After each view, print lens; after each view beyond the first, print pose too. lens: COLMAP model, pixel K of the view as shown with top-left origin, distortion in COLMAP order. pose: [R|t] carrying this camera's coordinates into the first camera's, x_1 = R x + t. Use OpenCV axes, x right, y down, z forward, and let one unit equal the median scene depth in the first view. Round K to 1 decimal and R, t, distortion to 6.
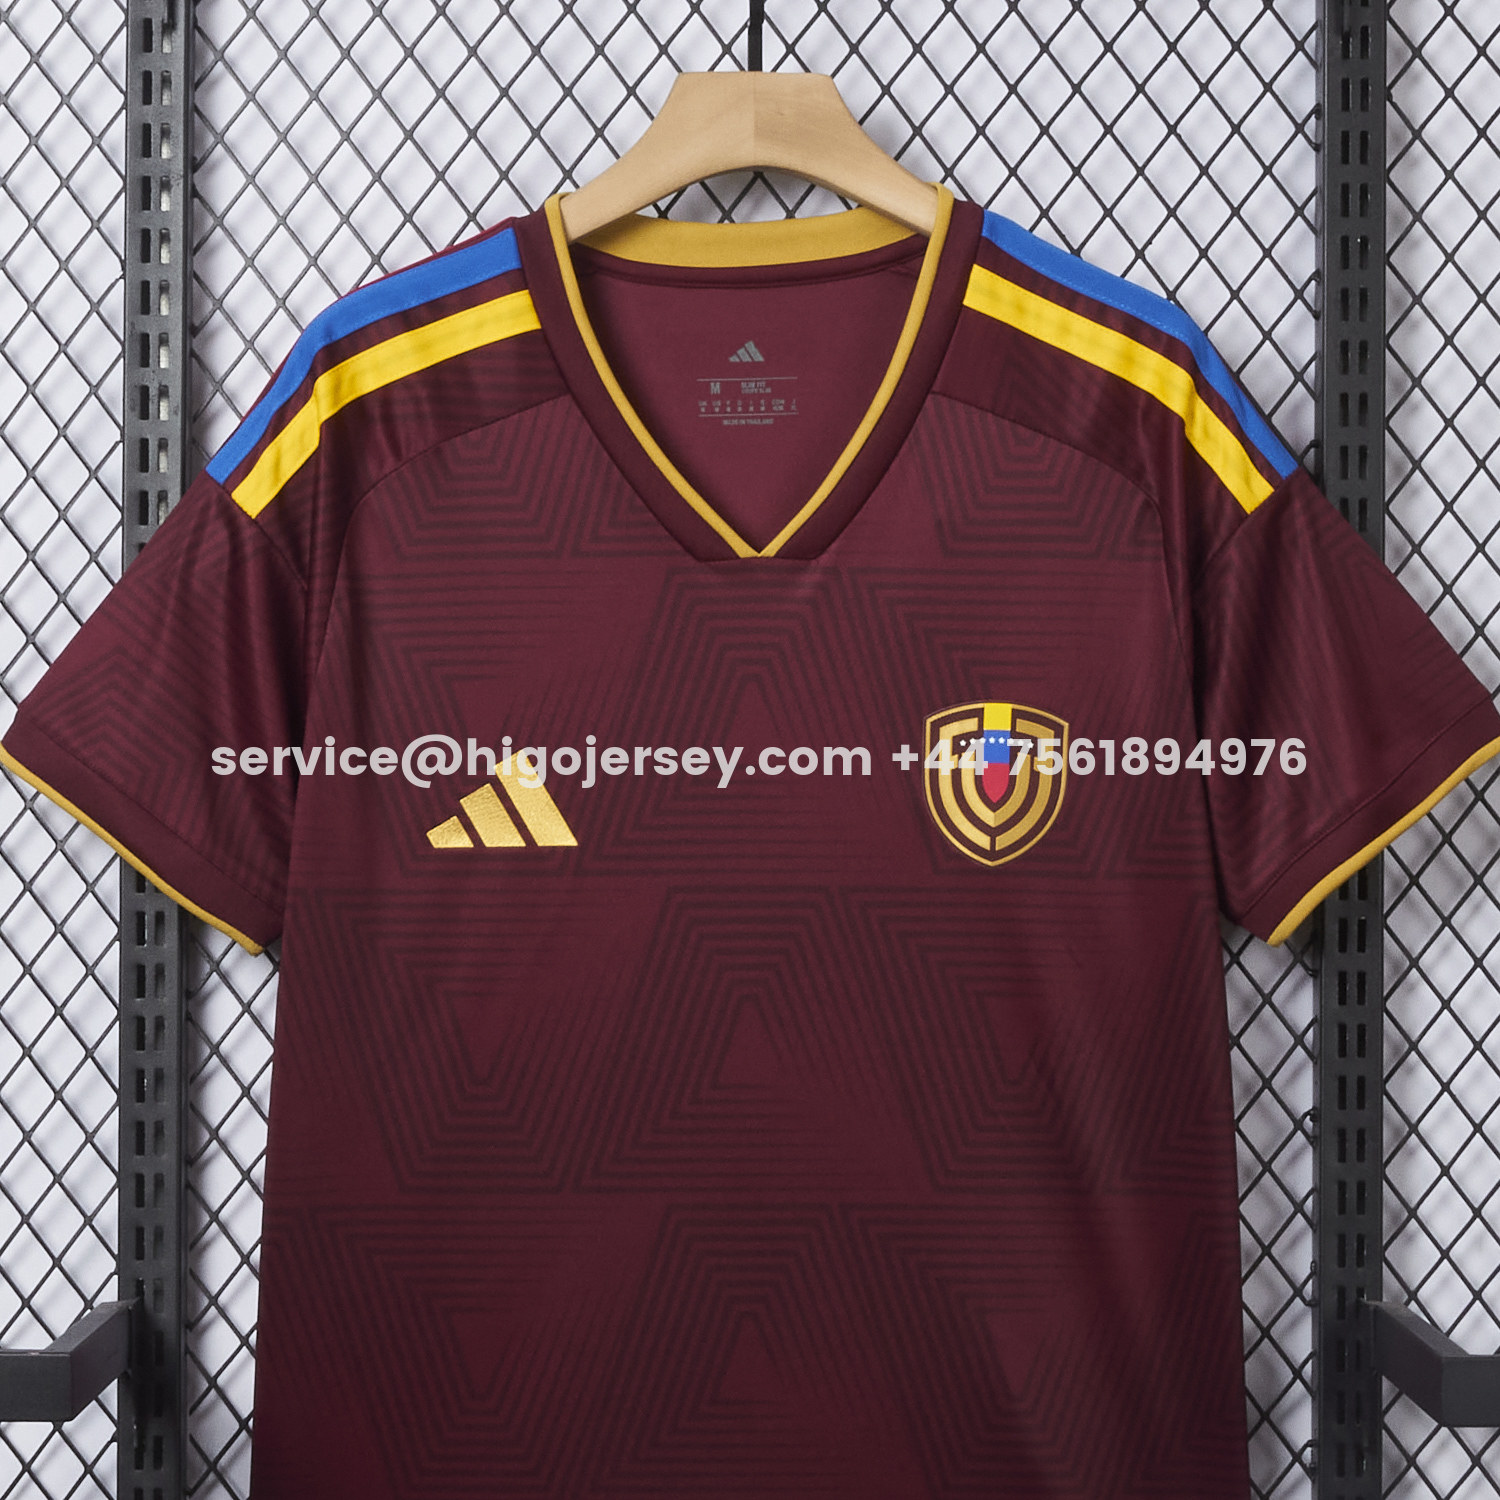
lens RADIAL K [[3993.0, 0, 750.0], [0, 3993.0, 750.0], [0, 0, 1]] dist [-0.022452, -1.060098]
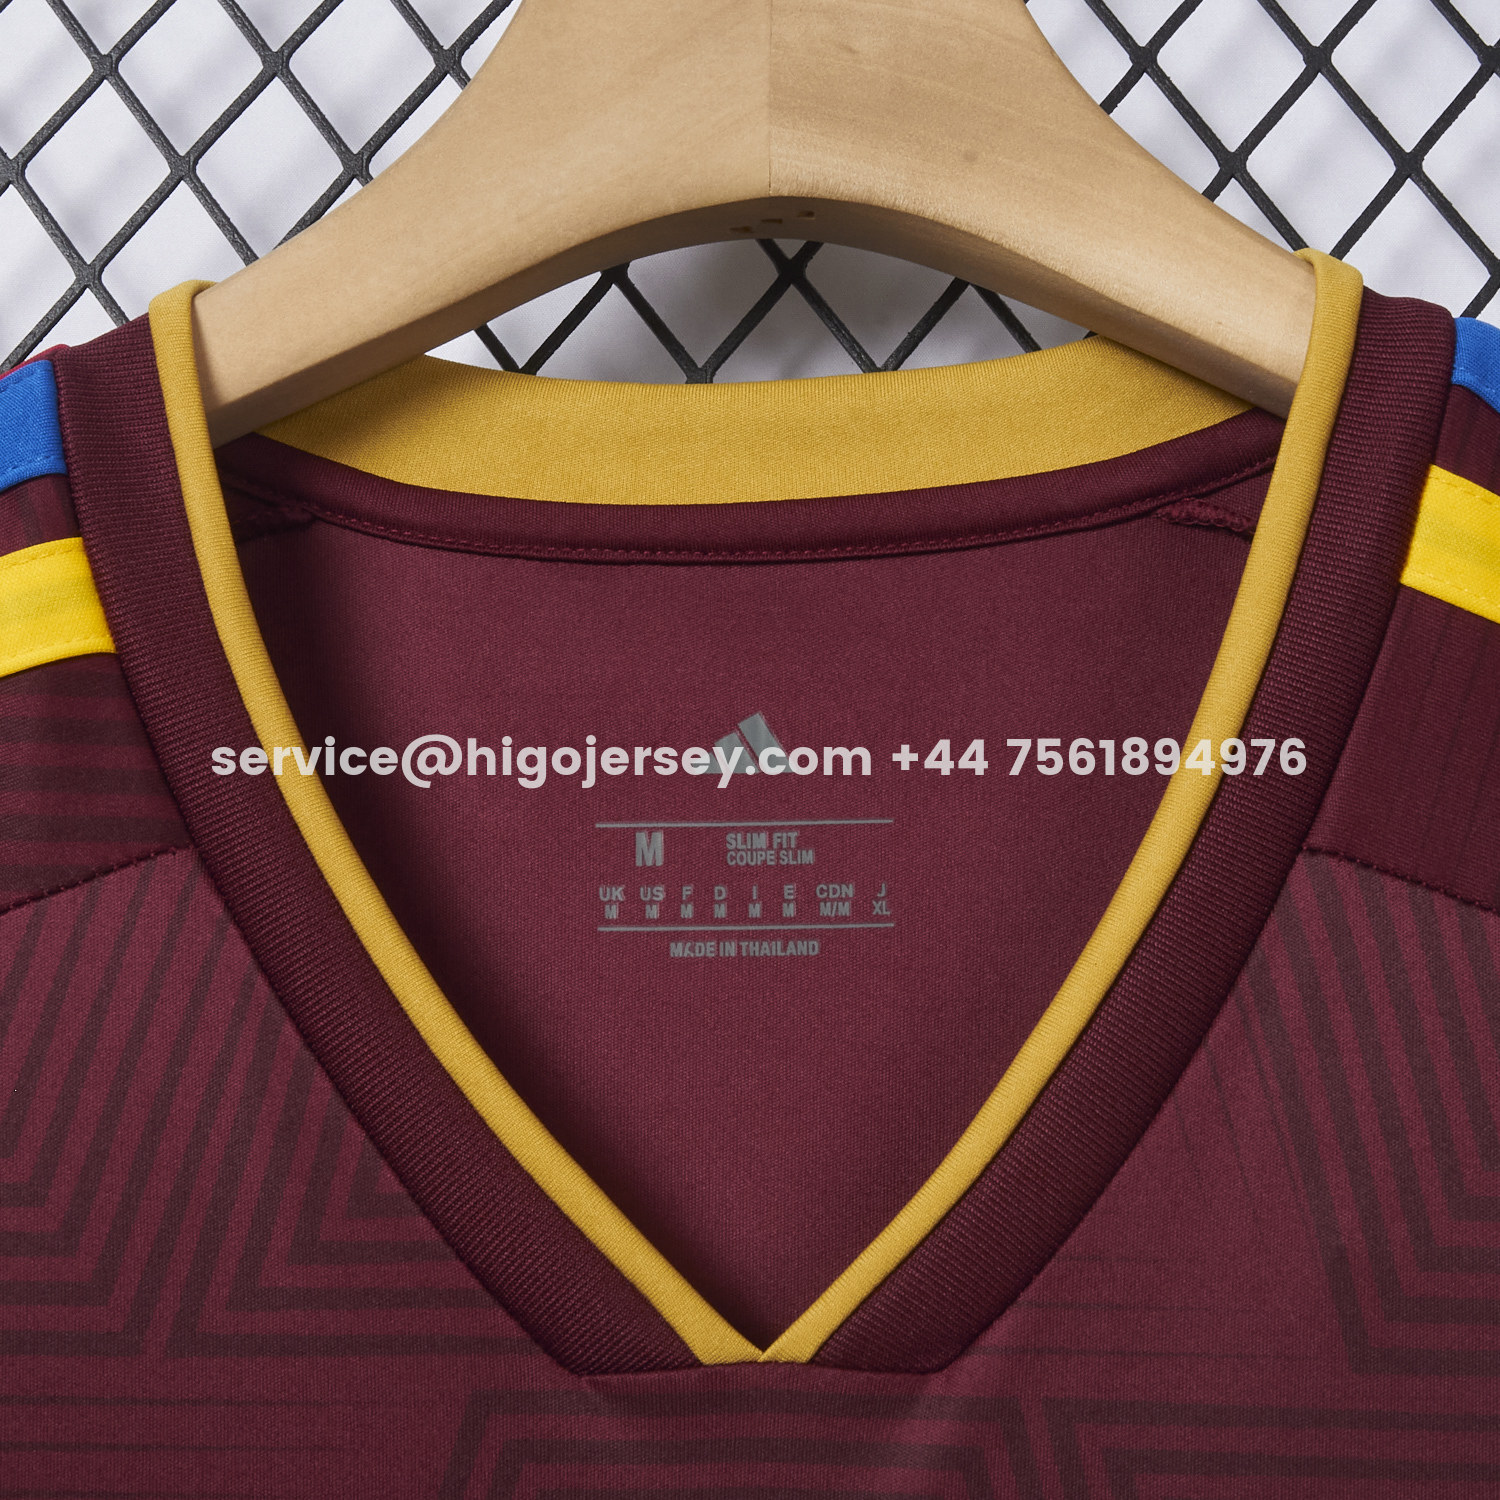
lens RADIAL K [[3993.0, 0, 750.0], [0, 3993.0, 750.0], [0, 0, 1]] dist [-0.022452, -1.060098]
pose [[0.999120, 0.007055, -0.041349, 0.013916], [-0.014373, 0.983662, -0.179448, -0.039260], [0.039407, 0.179885, 0.982898, 0.680700]]
